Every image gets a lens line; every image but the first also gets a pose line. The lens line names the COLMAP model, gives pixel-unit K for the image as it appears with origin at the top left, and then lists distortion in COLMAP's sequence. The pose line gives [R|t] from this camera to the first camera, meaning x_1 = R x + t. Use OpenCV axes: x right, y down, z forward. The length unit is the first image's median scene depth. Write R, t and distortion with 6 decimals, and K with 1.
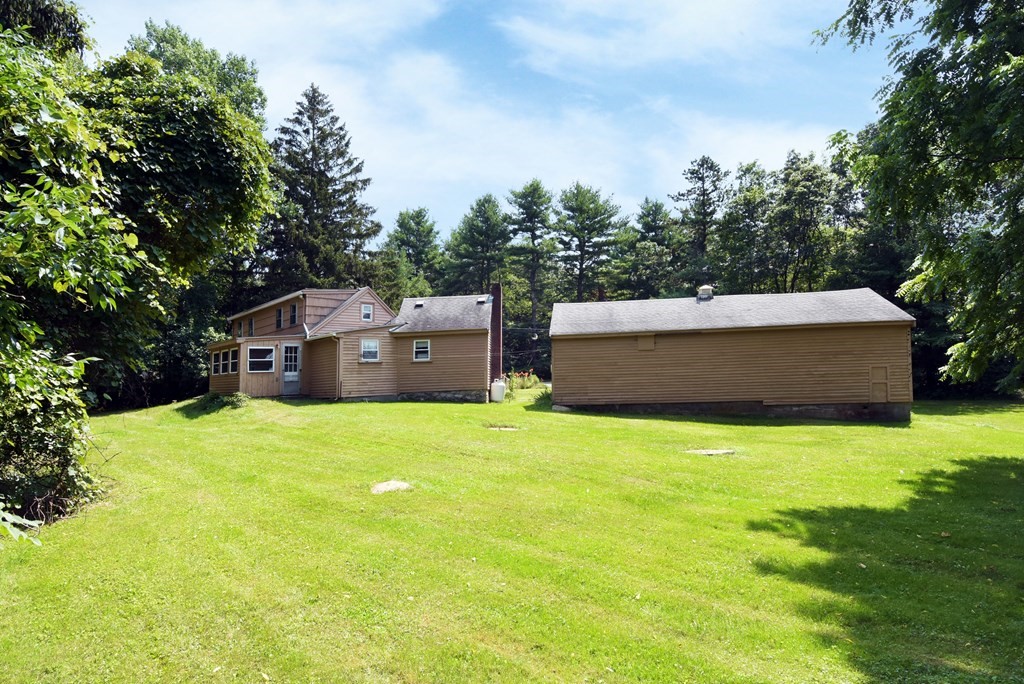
lens RADIAL K [[543.6, 0, 518.9], [0, 543.6, 330.6], [0, 0, 1]] dist [0.000809, -0.002054]
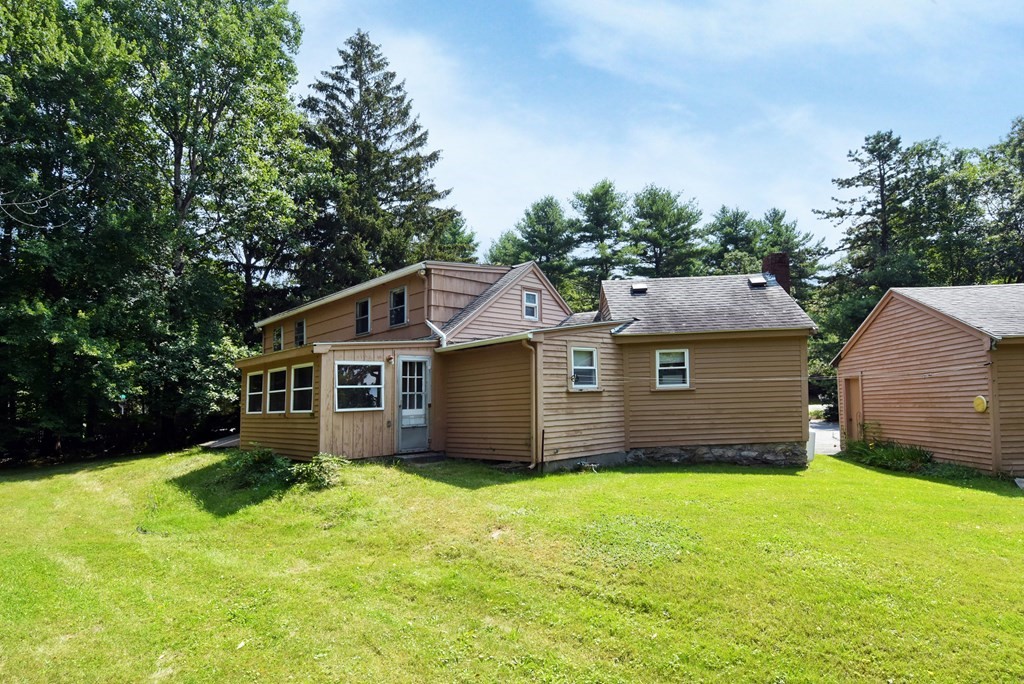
lens RADIAL K [[532.2, 0, 584.0], [0, 532.2, 354.7], [0, 0, 1]] dist [0.007659, 0.000013]
pose [[0.994314, 0.005545, 0.106348, -0.279109], [-0.005335, 0.999983, -0.002264, 0.020739], [-0.106358, 0.001684, 0.994326, 0.417992]]
